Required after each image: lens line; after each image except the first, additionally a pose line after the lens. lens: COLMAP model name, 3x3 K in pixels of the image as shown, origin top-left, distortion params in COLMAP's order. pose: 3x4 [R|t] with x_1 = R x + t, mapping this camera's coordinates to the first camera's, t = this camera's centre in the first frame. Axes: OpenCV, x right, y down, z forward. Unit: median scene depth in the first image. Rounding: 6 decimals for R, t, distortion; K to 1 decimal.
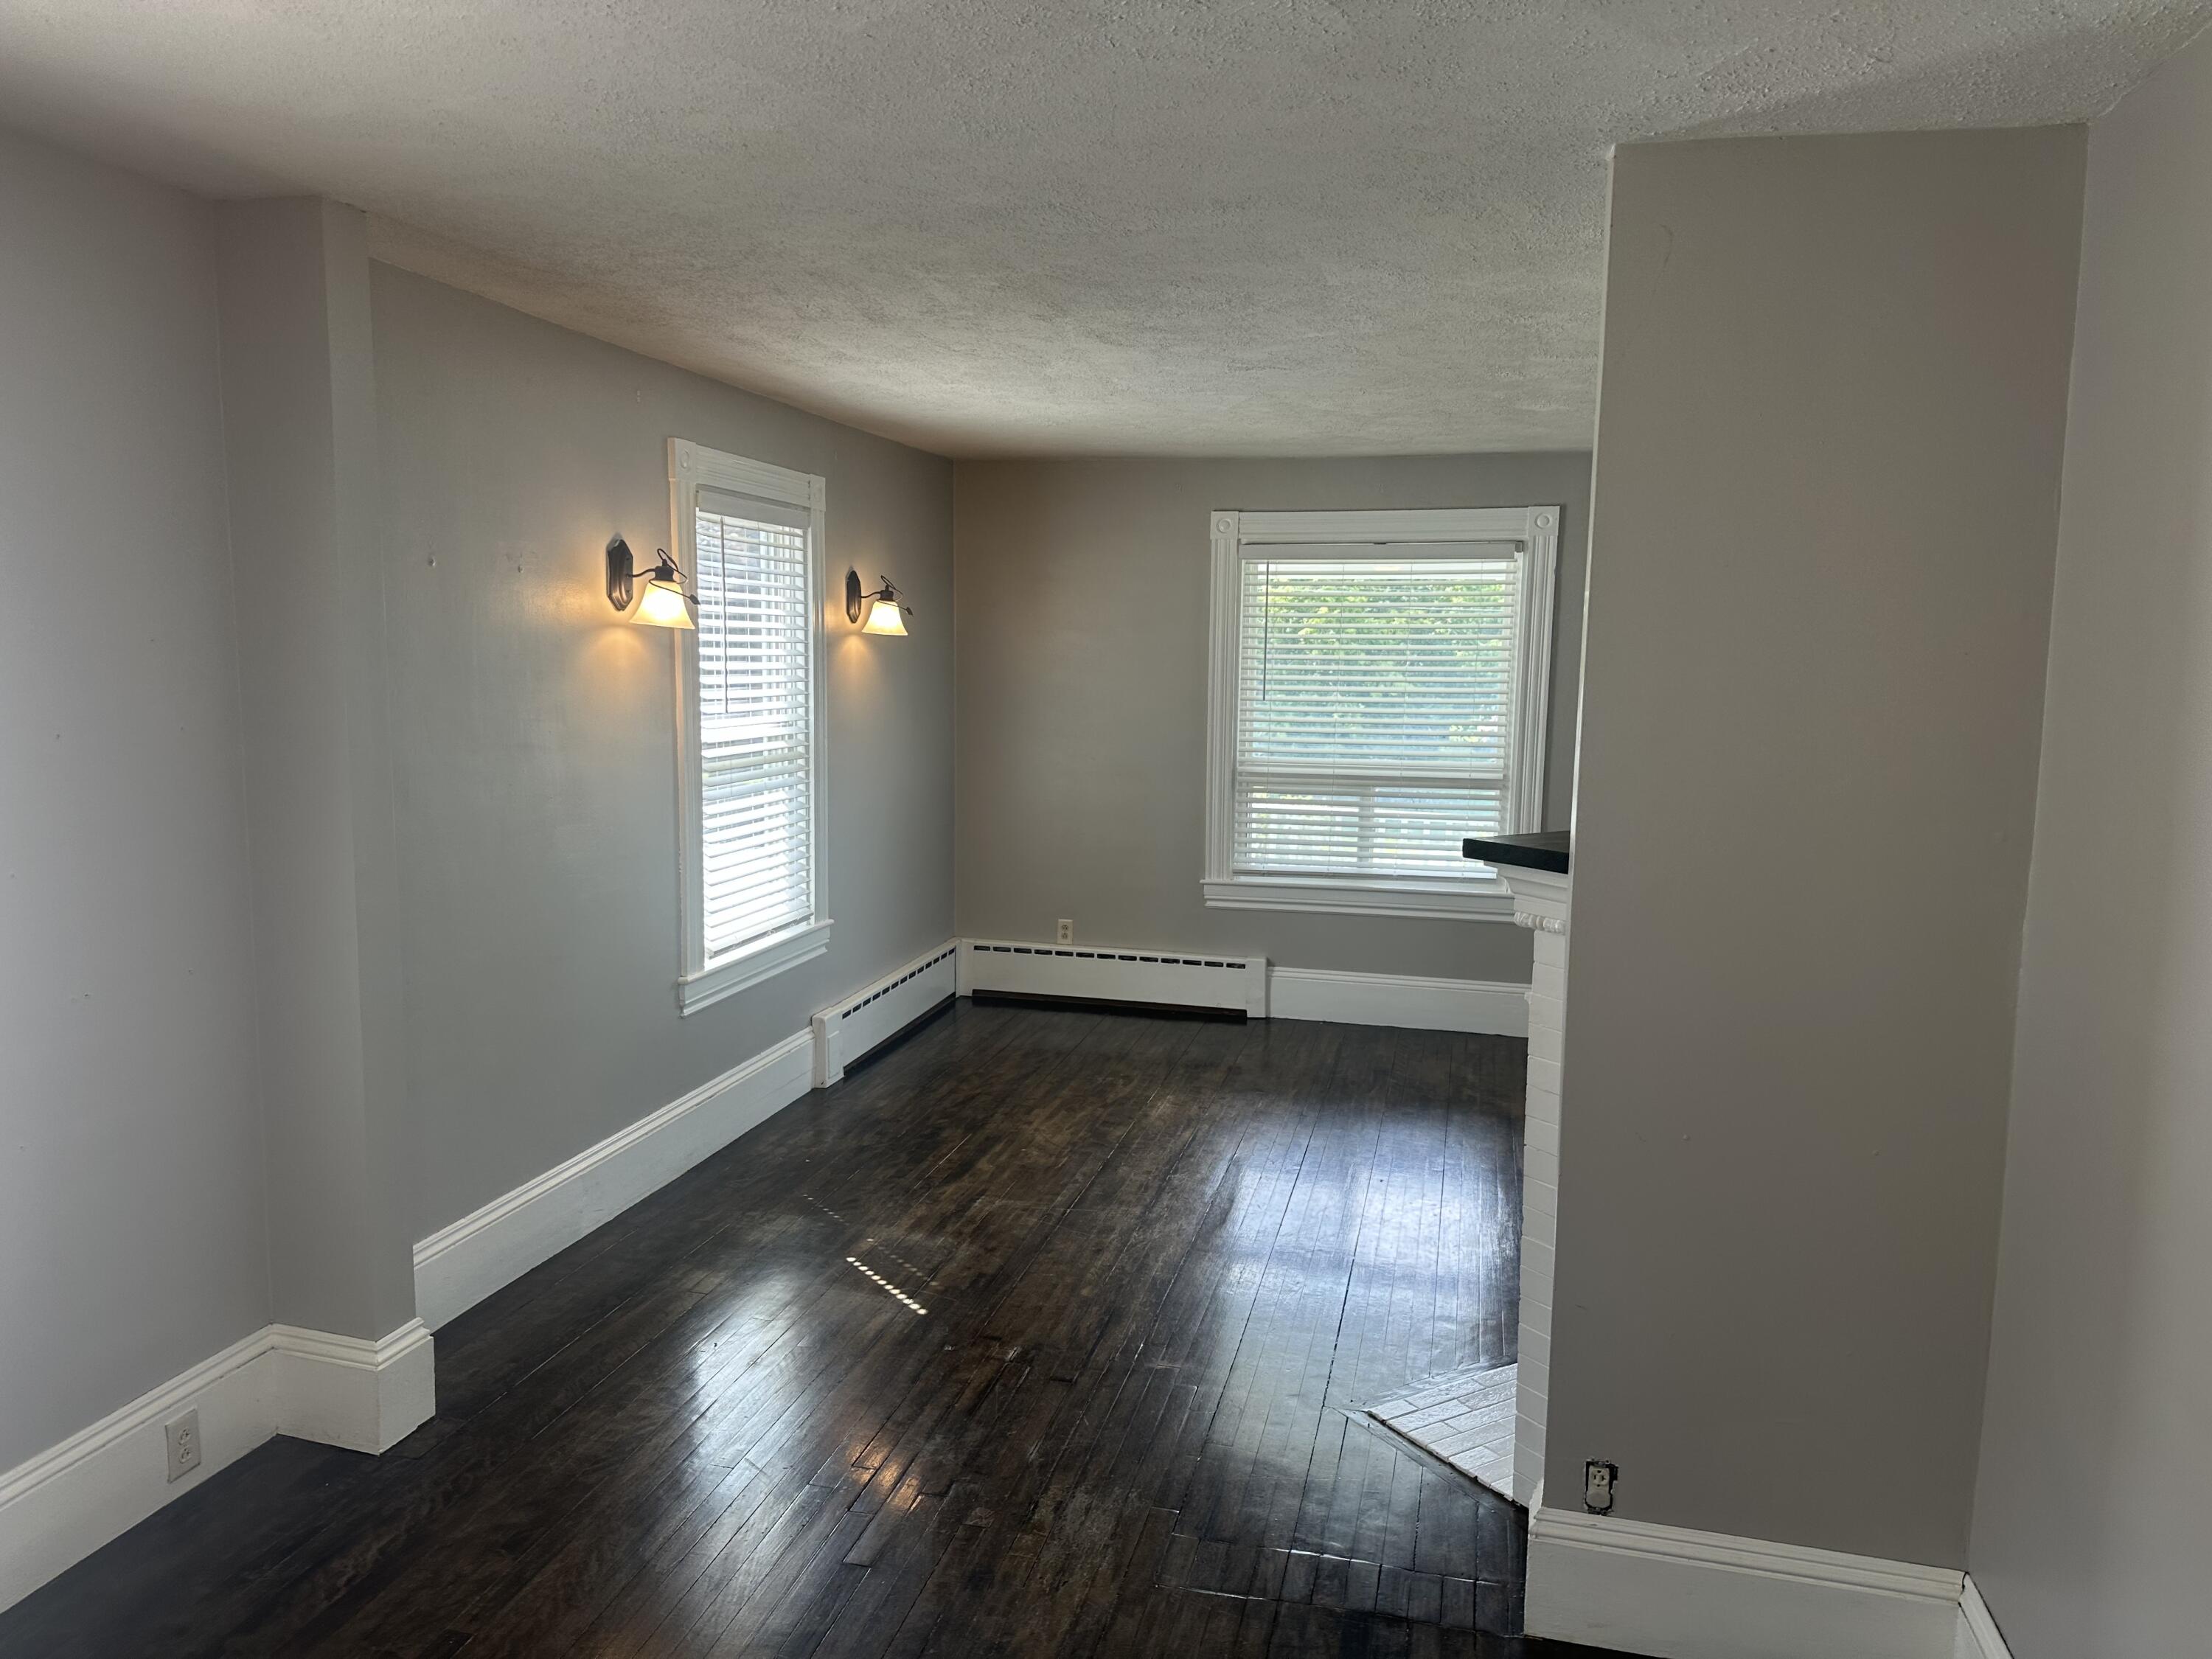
lens RADIAL K [[1531.1, 0, 1101.5], [0, 1531.1, 819.7], [0, 0, 1]] dist [0.153750, -0.191344]
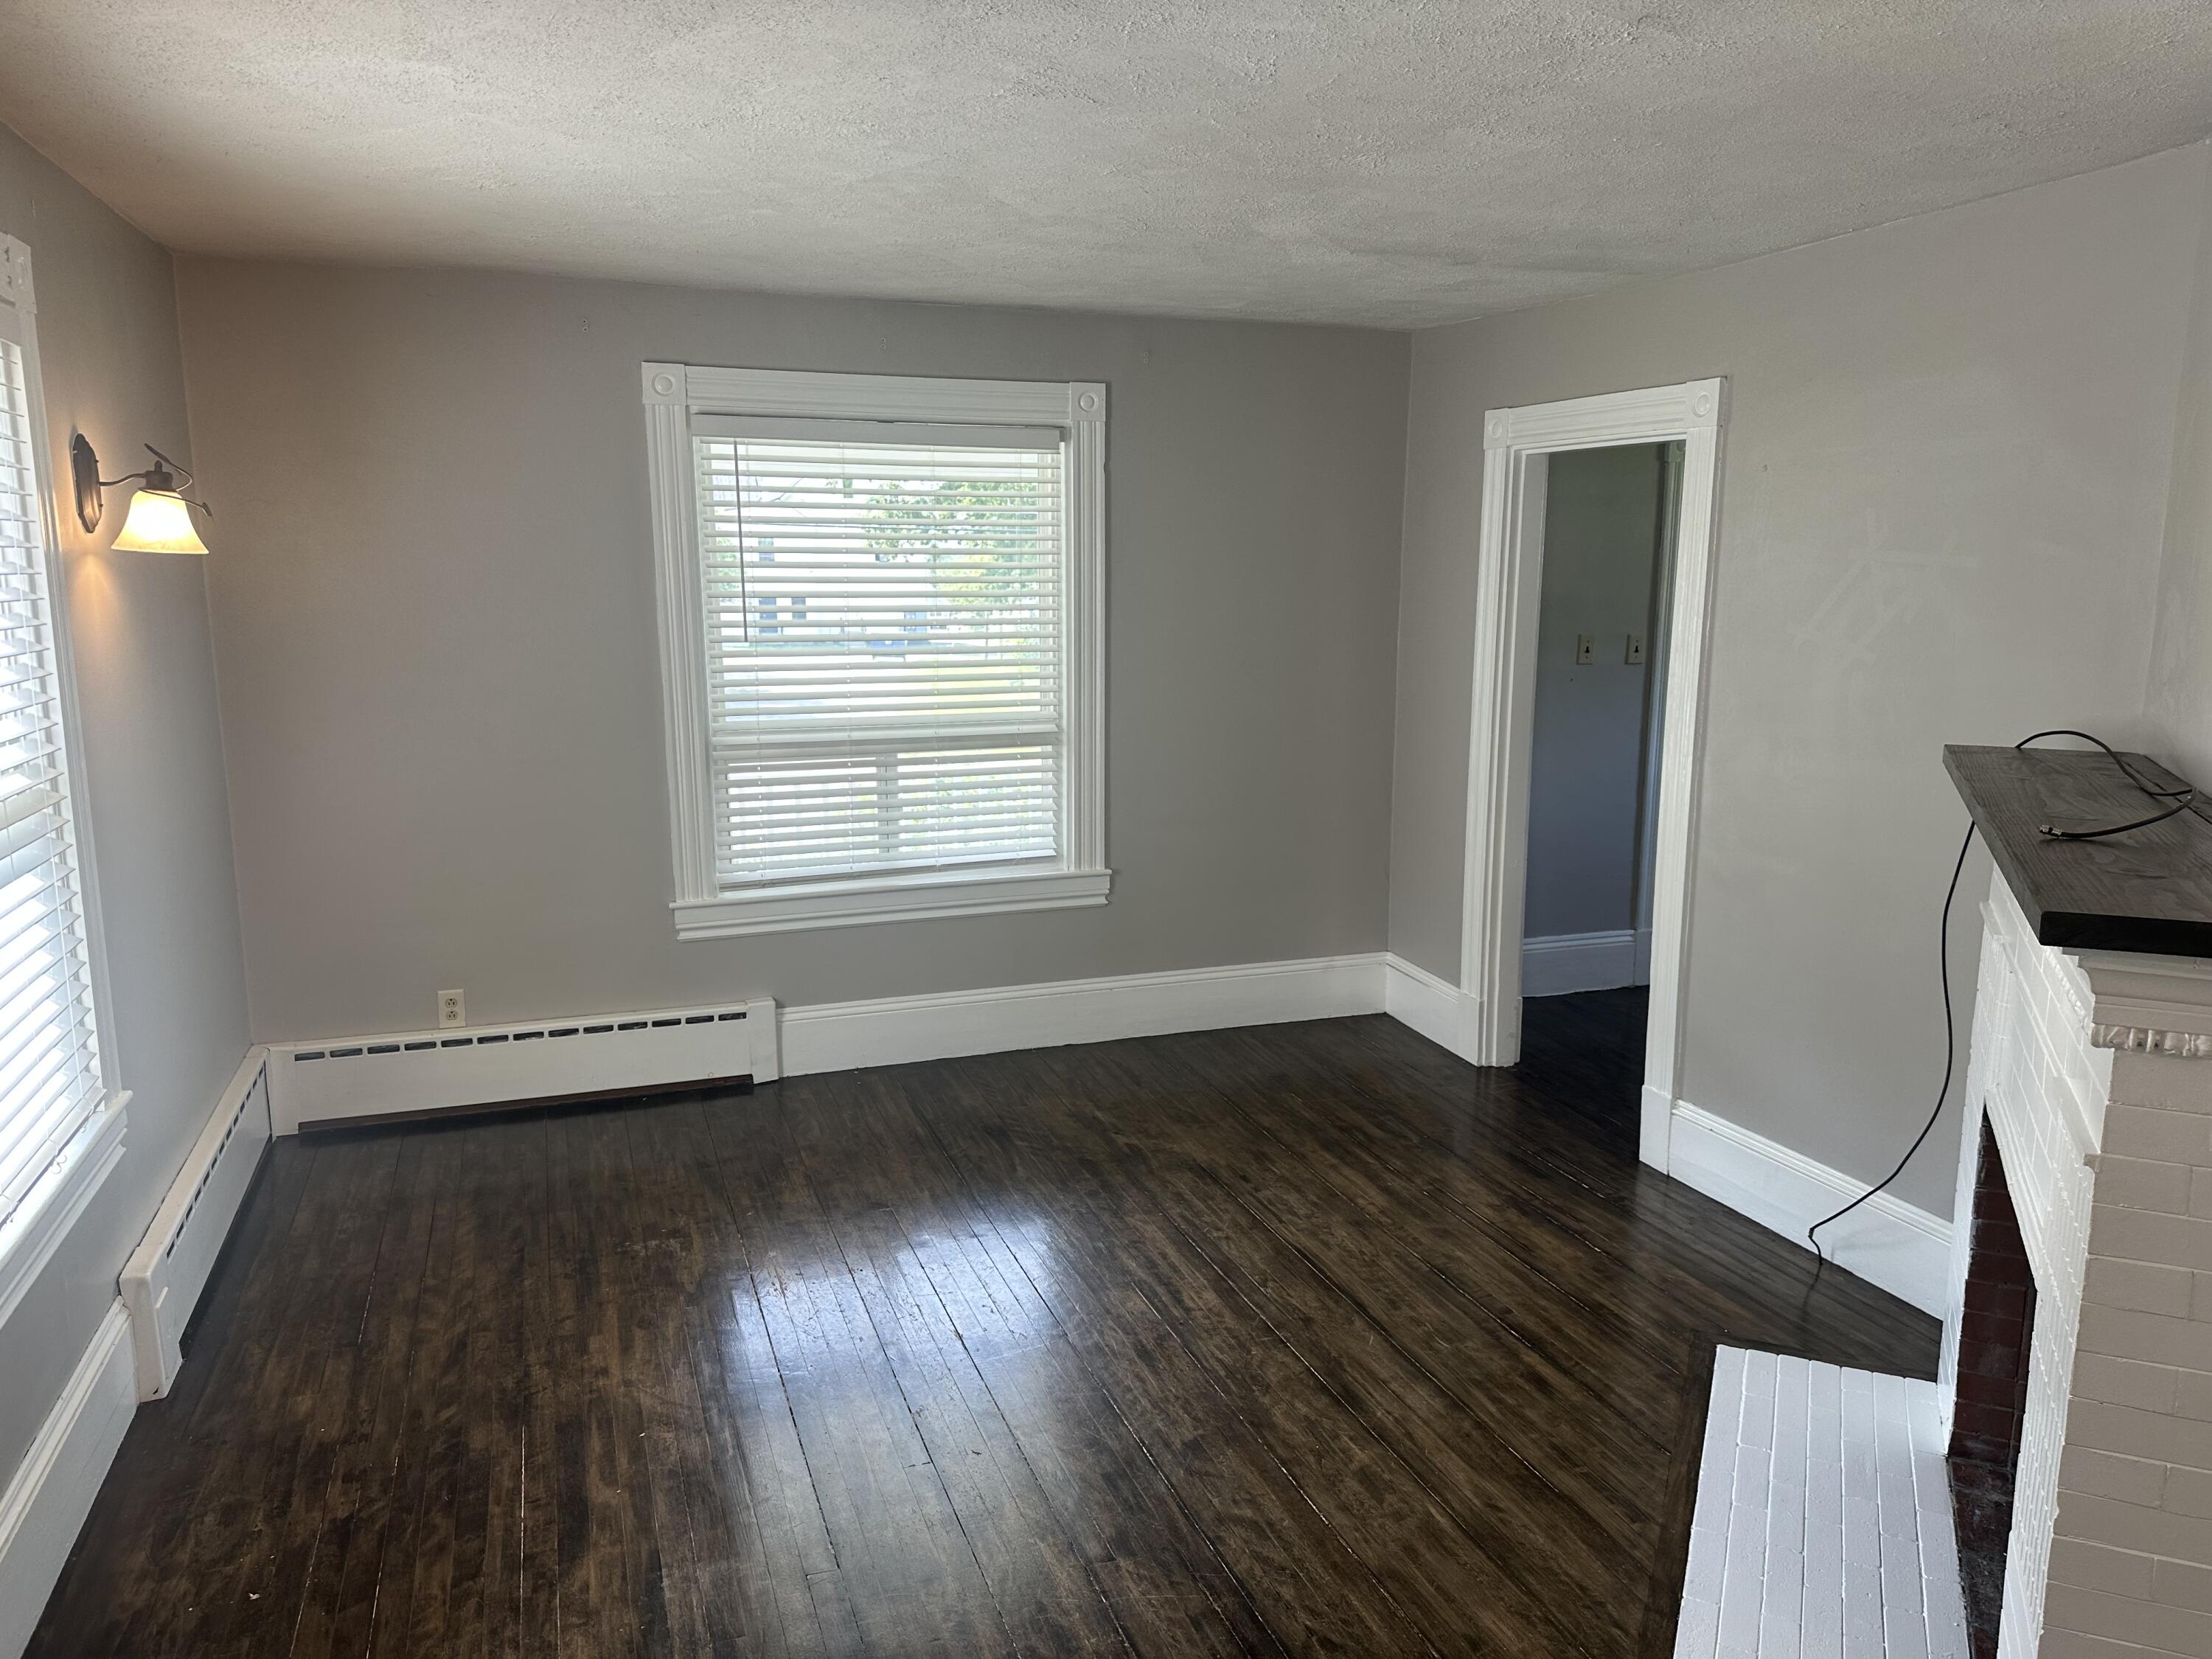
lens RADIAL K [[1547.8, 0, 1094.2], [0, 1547.8, 834.7], [0, 0, 1]] dist [0.101772, -0.127583]
pose [[0.830719, -0.109980, 0.545720, -0.164361], [0.071839, 0.993273, 0.090819, -0.044110], [-0.552037, -0.036241, 0.833032, 0.320094]]
